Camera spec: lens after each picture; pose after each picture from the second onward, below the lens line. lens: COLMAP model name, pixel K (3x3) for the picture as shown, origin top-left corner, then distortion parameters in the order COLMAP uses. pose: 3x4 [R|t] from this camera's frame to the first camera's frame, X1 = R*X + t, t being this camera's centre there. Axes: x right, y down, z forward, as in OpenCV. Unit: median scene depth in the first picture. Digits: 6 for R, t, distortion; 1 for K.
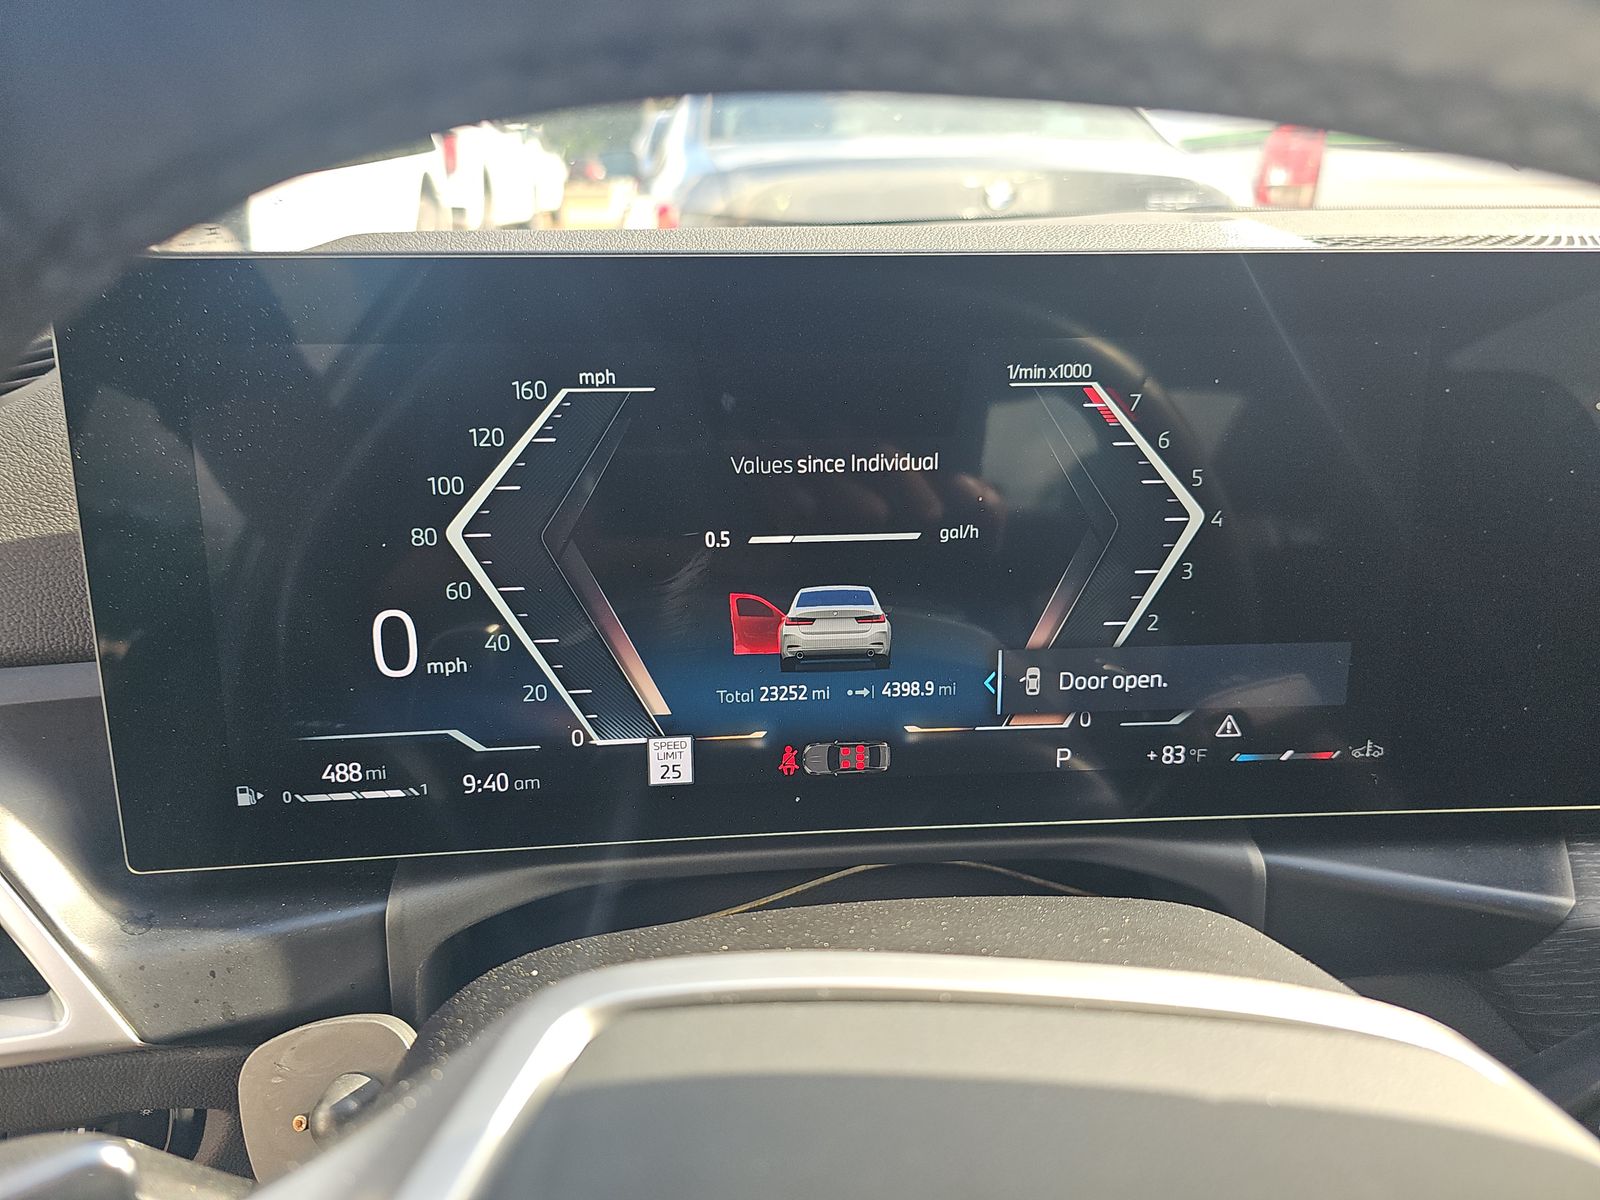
lens RADIAL K [[1042.3, 0, 800.0], [0, 1042.3, 600.0], [0, 0, 1]] dist [0.004819, 0.000142]
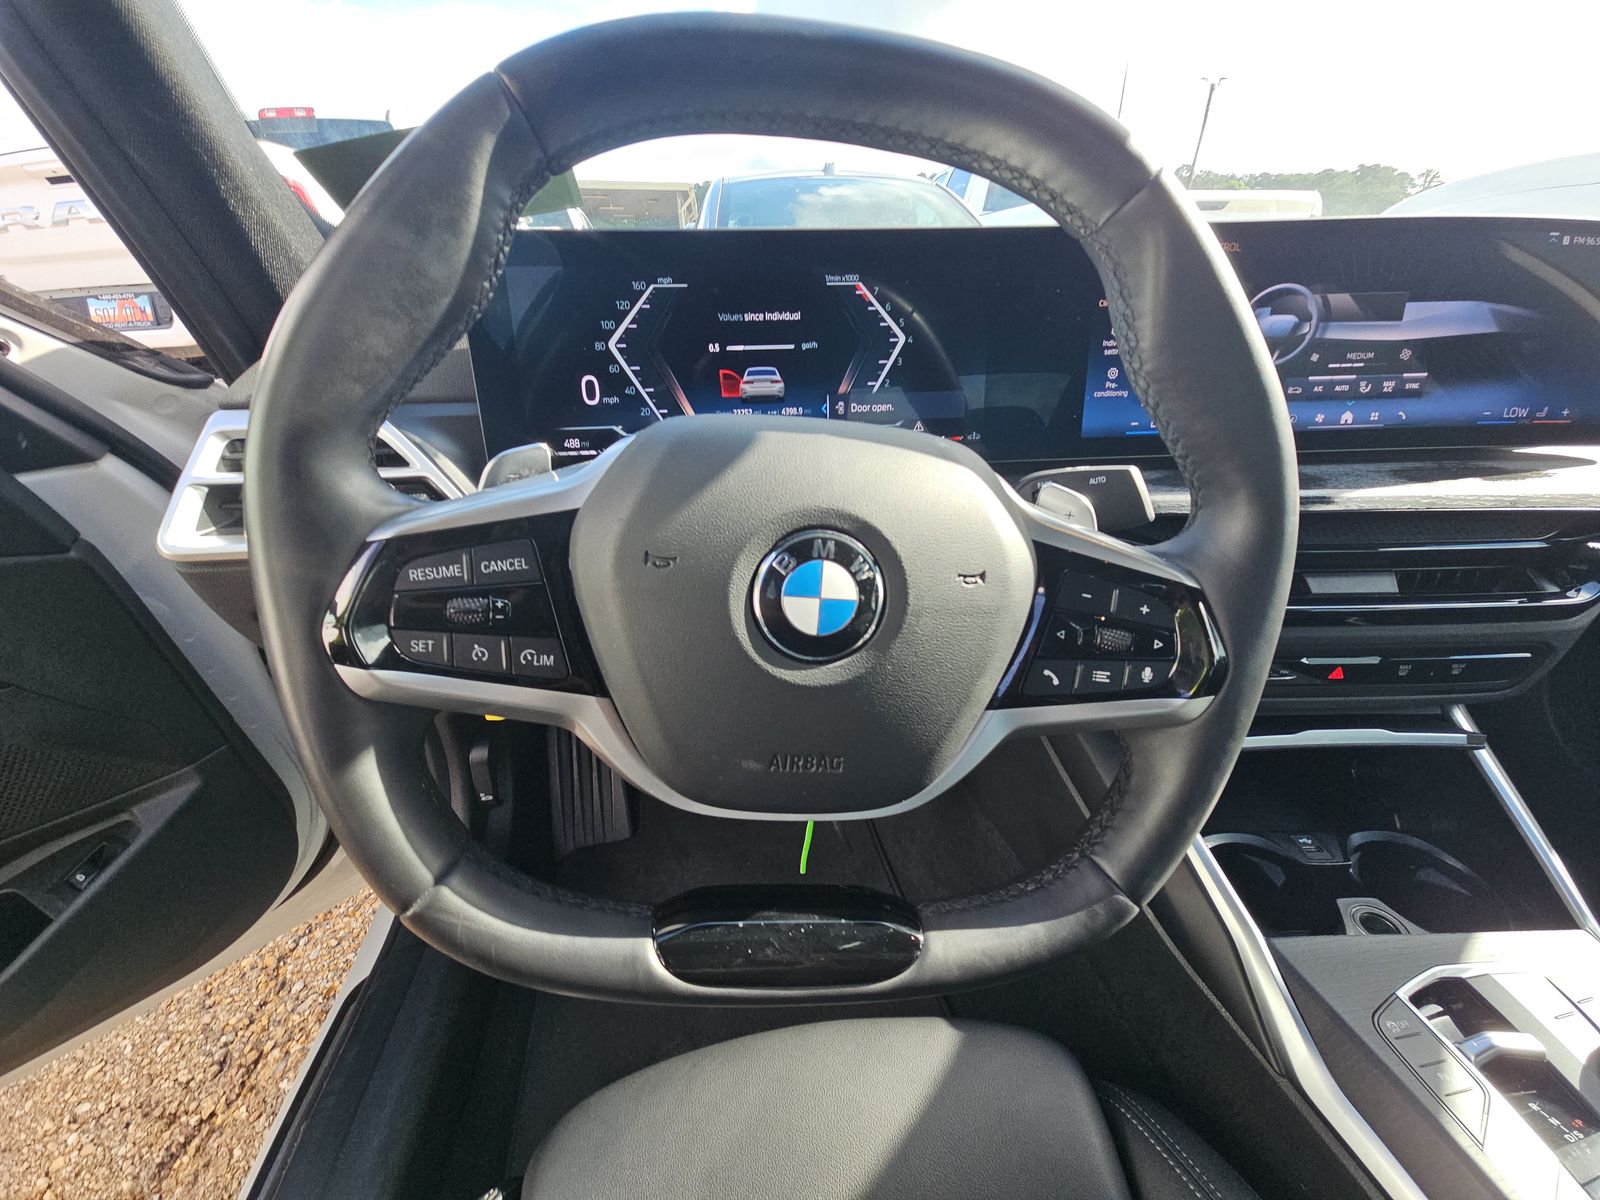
lens RADIAL K [[643.9, 0, 806.2], [0, 643.9, 599.0], [0, 0, 1]] dist [-0.002402, -0.000291]
pose [[0.999321, -0.025262, 0.026828, 0.087395], [0.022569, 0.995093, 0.096338, 0.403634], [-0.029130, -0.095667, 0.994987, -0.633905]]
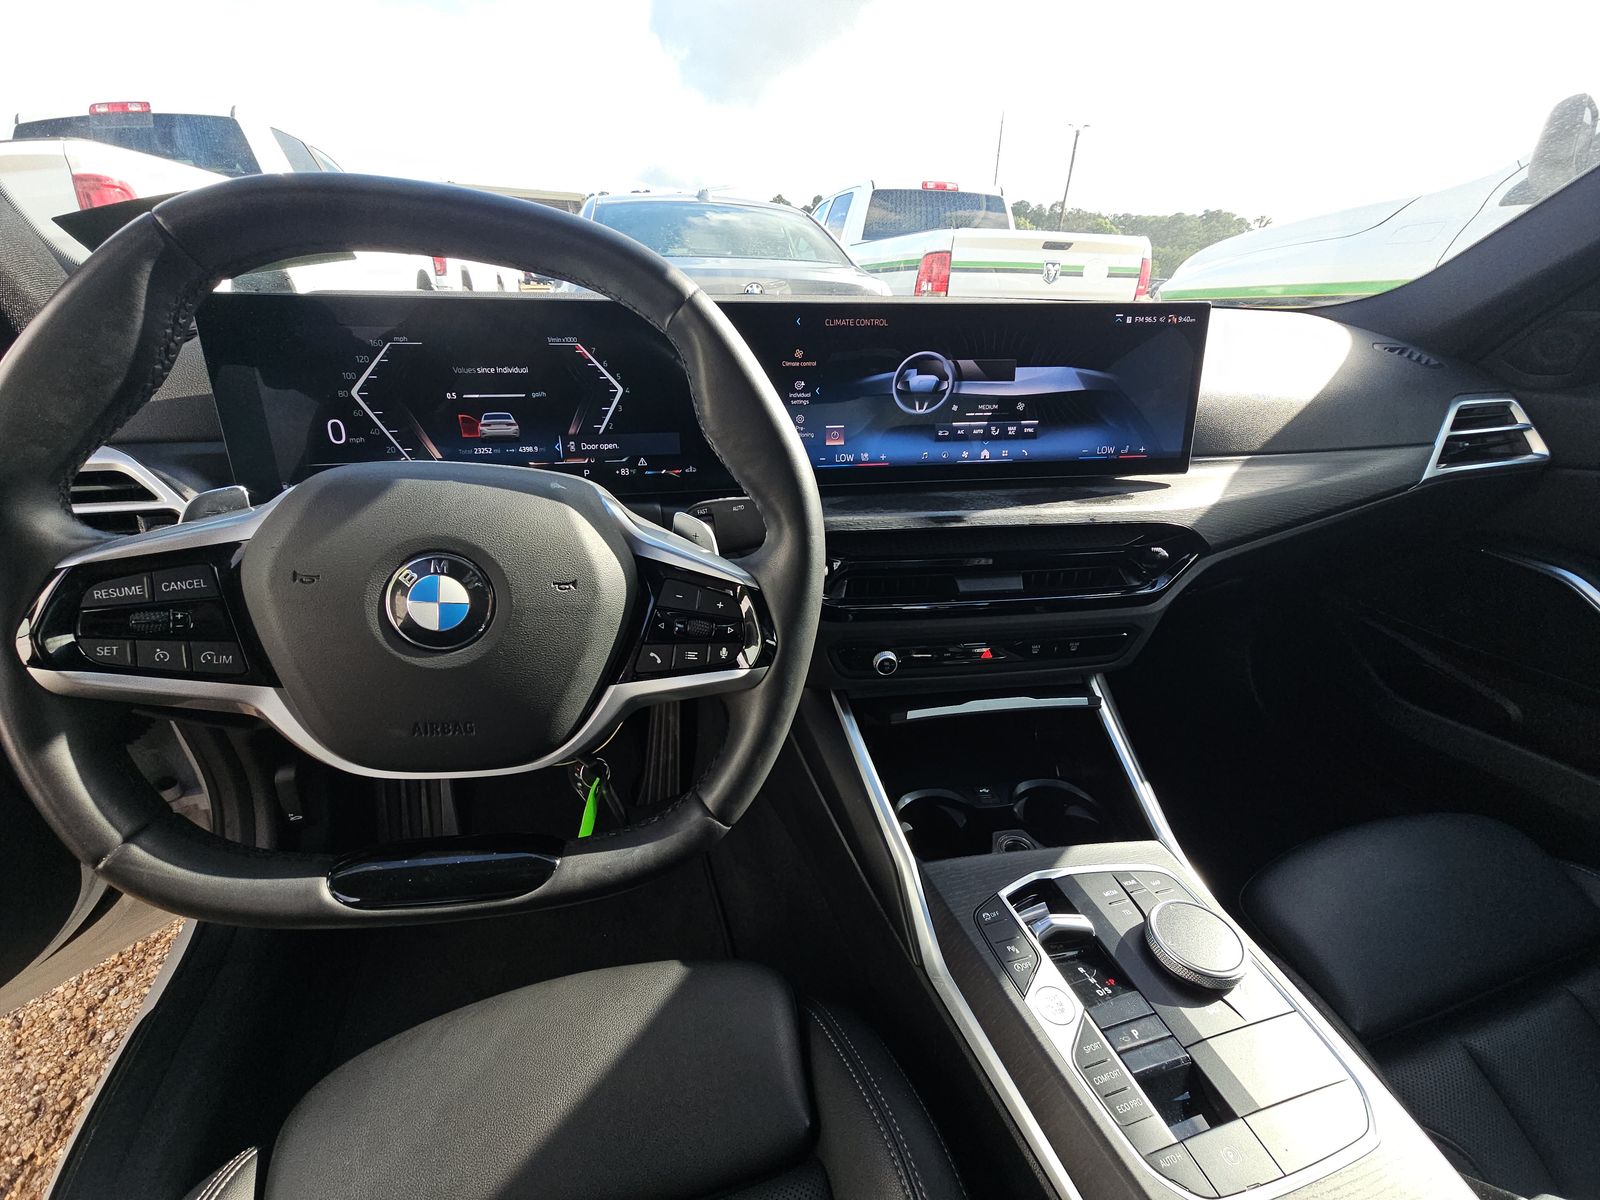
lens RADIAL K [[638.4, 0, 800.0], [0, 638.4, 600.0], [0, 0, 1]] dist [0.014522, -0.011778]
pose [[0.986063, -0.053943, 0.157388, 0.579227], [0.041664, 0.995900, 0.080297, 0.414775], [-0.161074, -0.072620, 0.984267, -1.006800]]
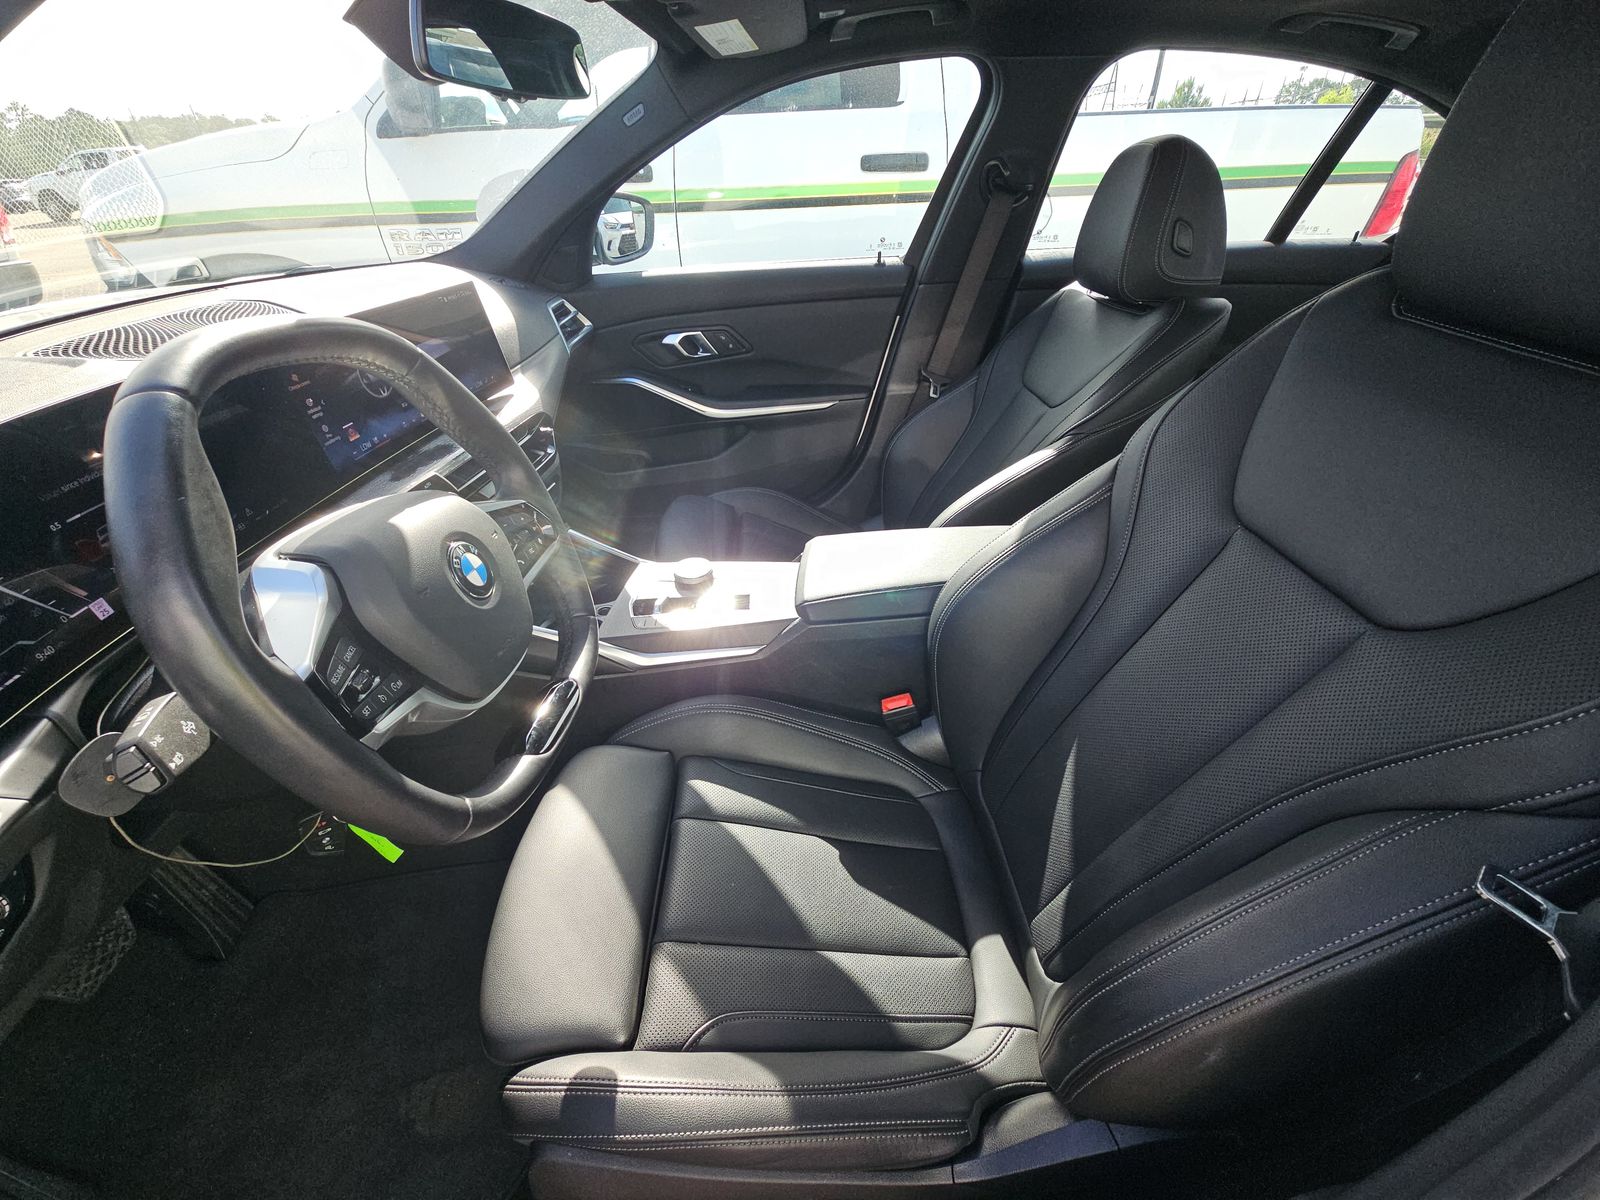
lens RADIAL K [[643.1, 0, 806.9], [0, 643.1, 607.0], [0, 0, 1]] dist [0.030430, -0.018442]
pose [[0.049229, -0.548850, 0.834470, -1.459251], [0.372130, 0.785407, 0.494627, -0.000588], [-0.926874, 0.286182, 0.242909, -1.115413]]
